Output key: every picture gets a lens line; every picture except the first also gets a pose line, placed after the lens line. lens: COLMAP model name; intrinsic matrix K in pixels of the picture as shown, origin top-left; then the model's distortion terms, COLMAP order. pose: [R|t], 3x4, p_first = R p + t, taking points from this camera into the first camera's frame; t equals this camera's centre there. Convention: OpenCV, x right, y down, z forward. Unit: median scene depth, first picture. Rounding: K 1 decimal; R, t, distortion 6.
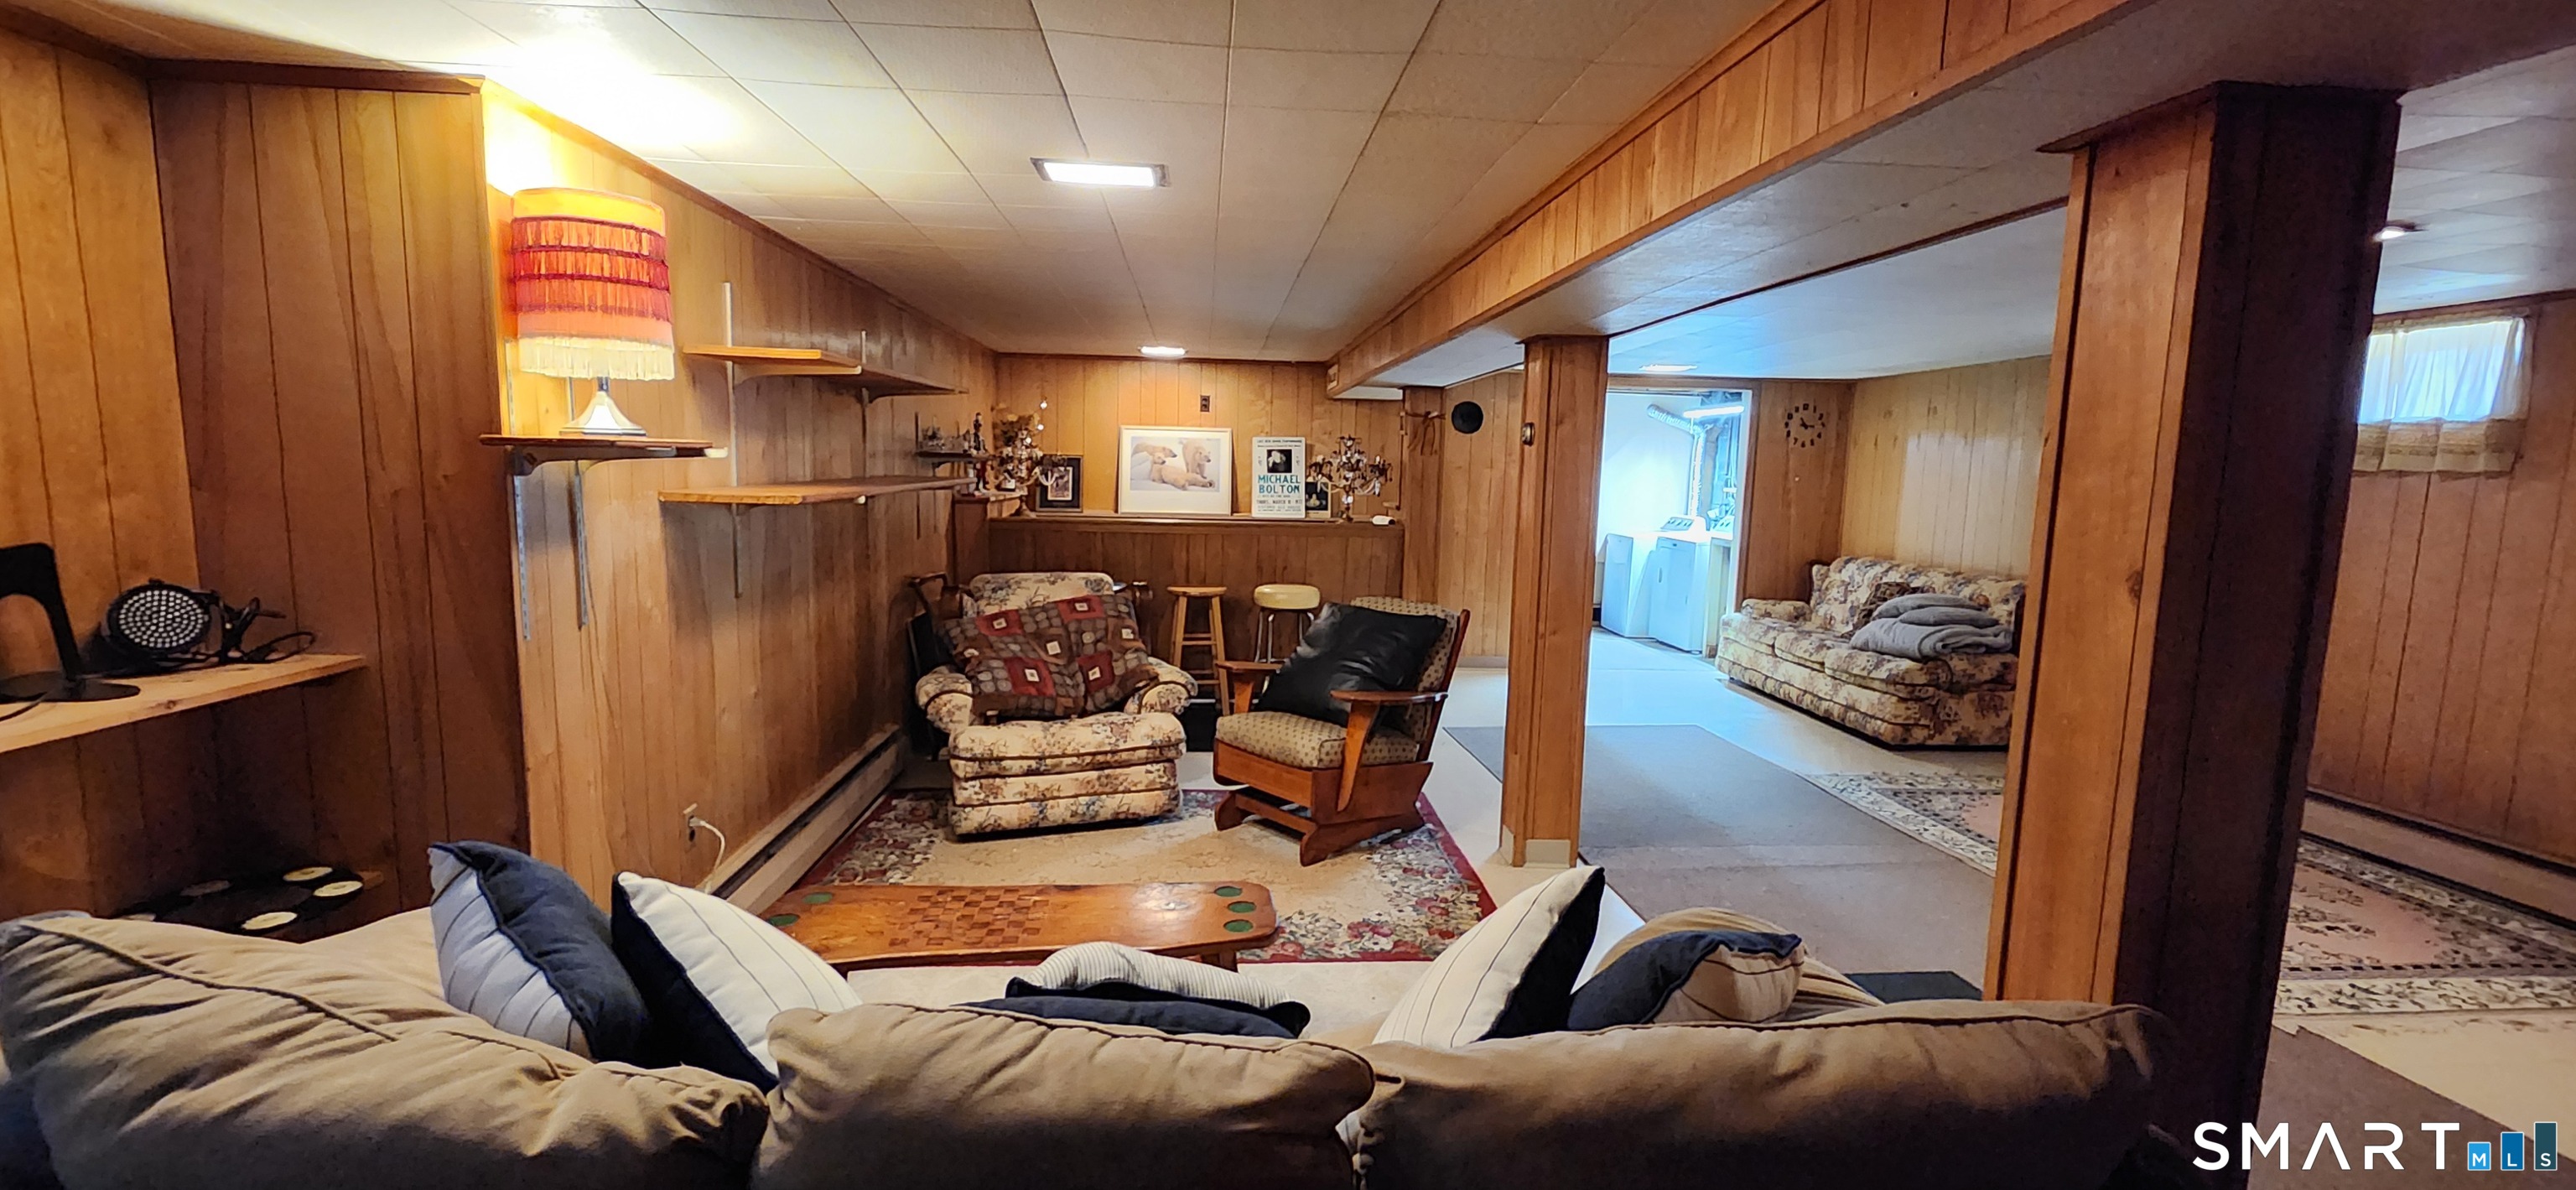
lens RADIAL K [[1051.6, 0, 1293.4], [0, 1051.6, 591.7], [0, 0, 1]] dist [-0.002588, -0.000345]
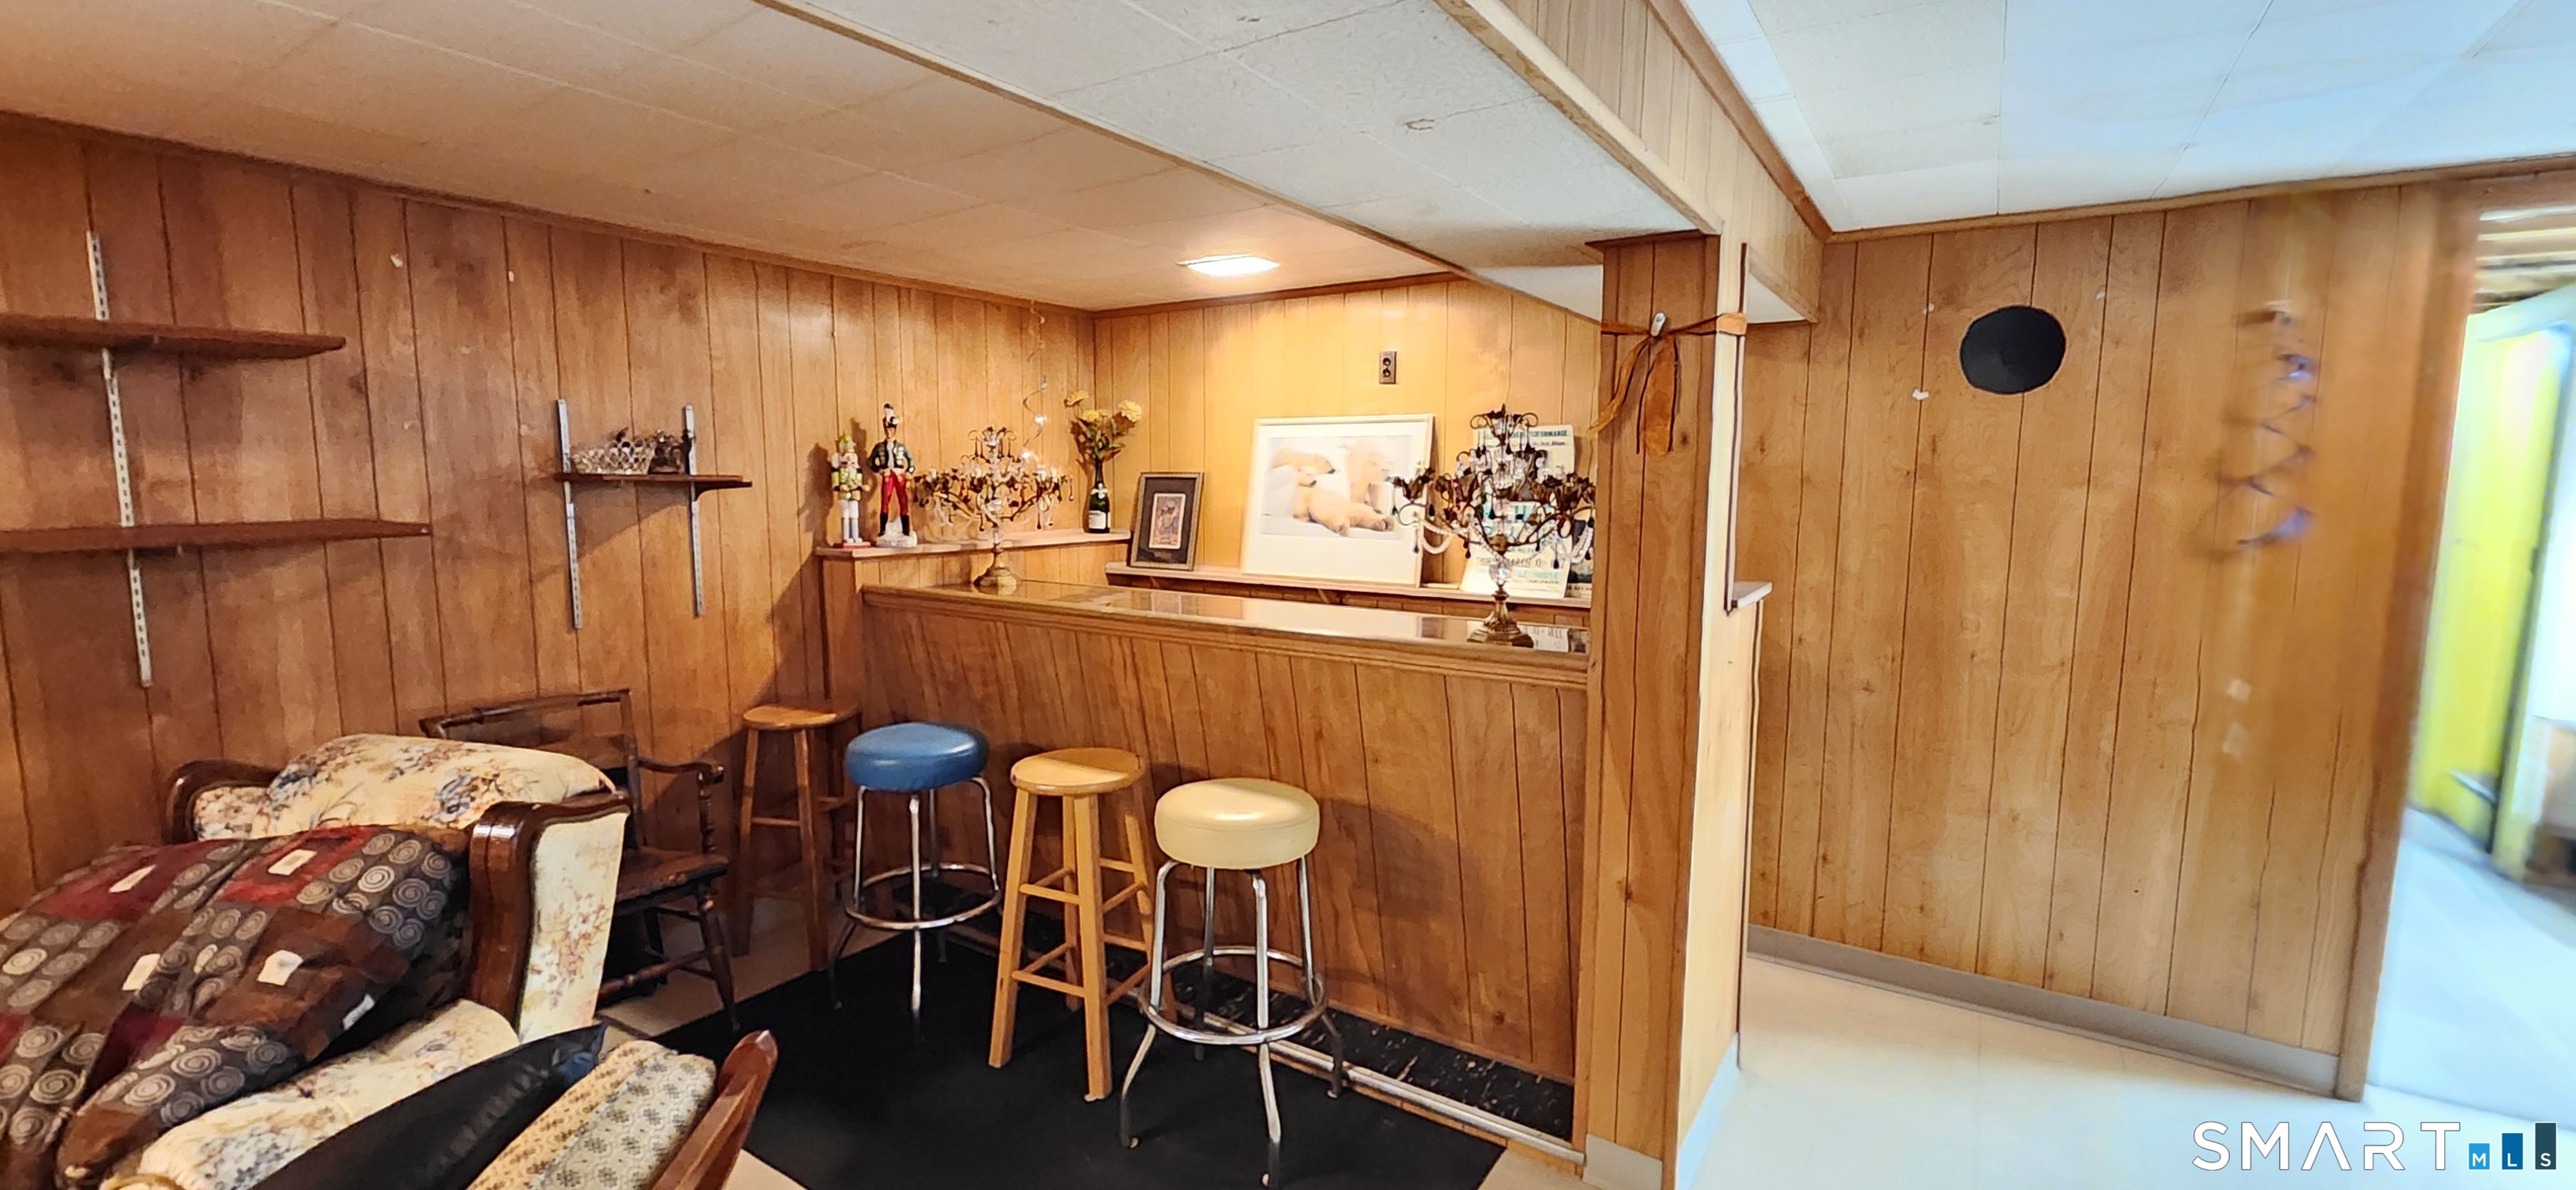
lens RADIAL K [[1051.6, 0, 1293.4], [0, 1051.6, 591.7], [0, 0, 1]] dist [-0.002588, -0.000345]
pose [[0.788309, 0.047450, -0.613447, 0.296030], [-0.059999, 0.998198, 0.000108, -0.097993], [0.612347, 0.036721, 0.789736, 0.832094]]
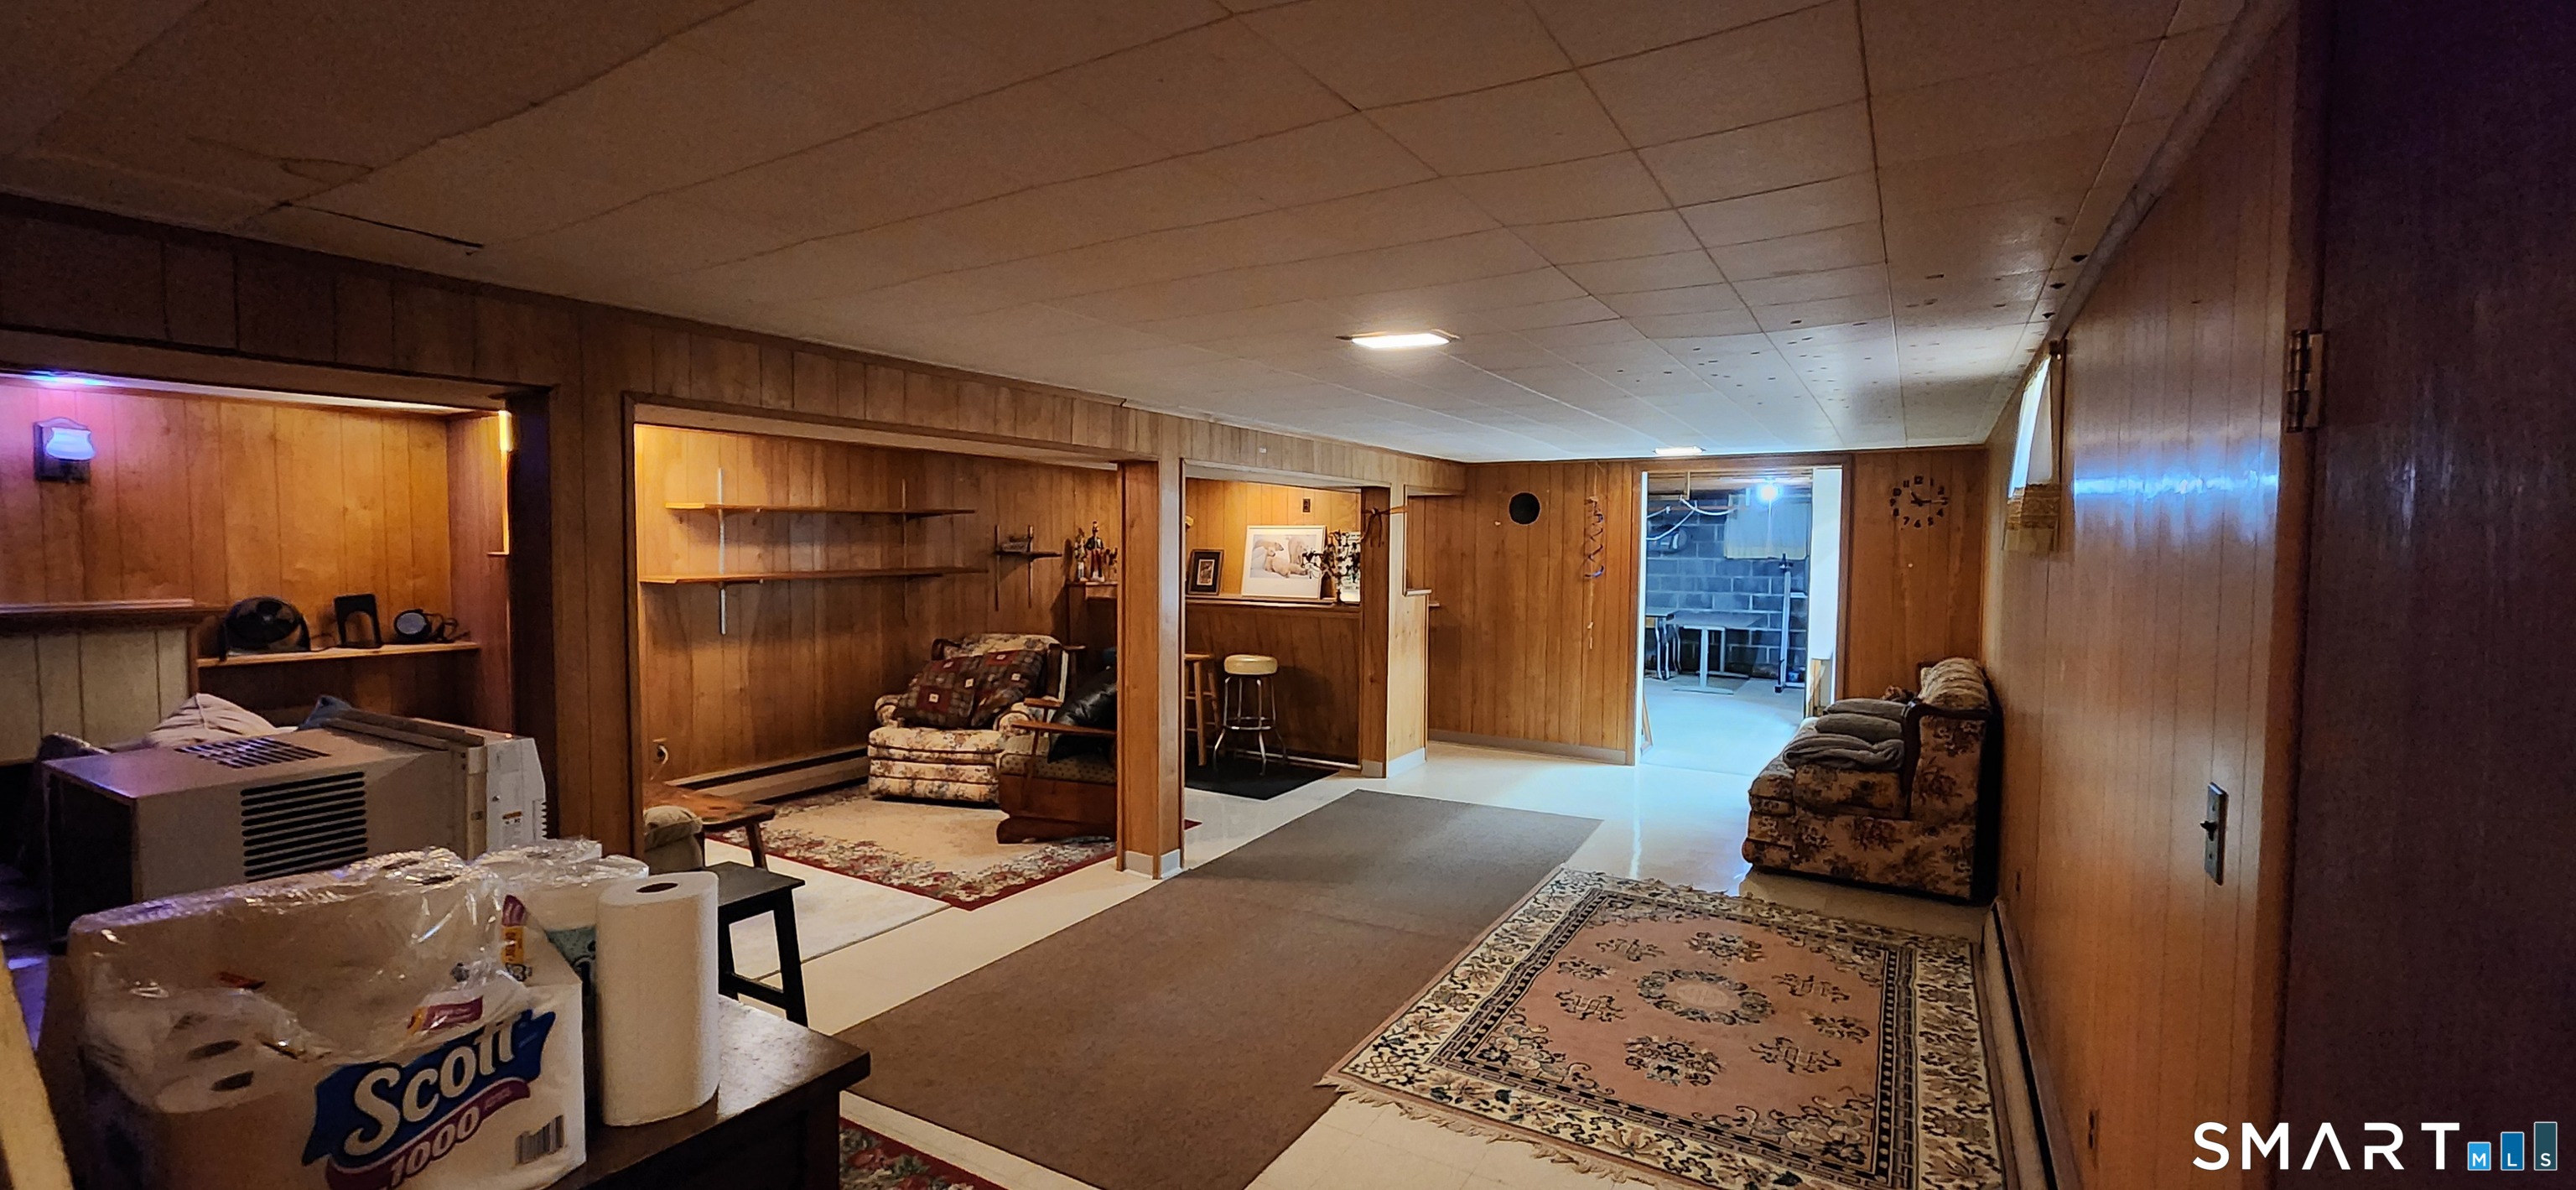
lens RADIAL K [[1051.6, 0, 1293.4], [0, 1051.6, 591.7], [0, 0, 1]] dist [-0.002588, -0.000345]
pose [[0.814501, 0.008008, -0.580107, 0.875545], [-0.057373, 0.996115, -0.066804, -0.001372], [0.577318, 0.087695, 0.811796, 0.046308]]
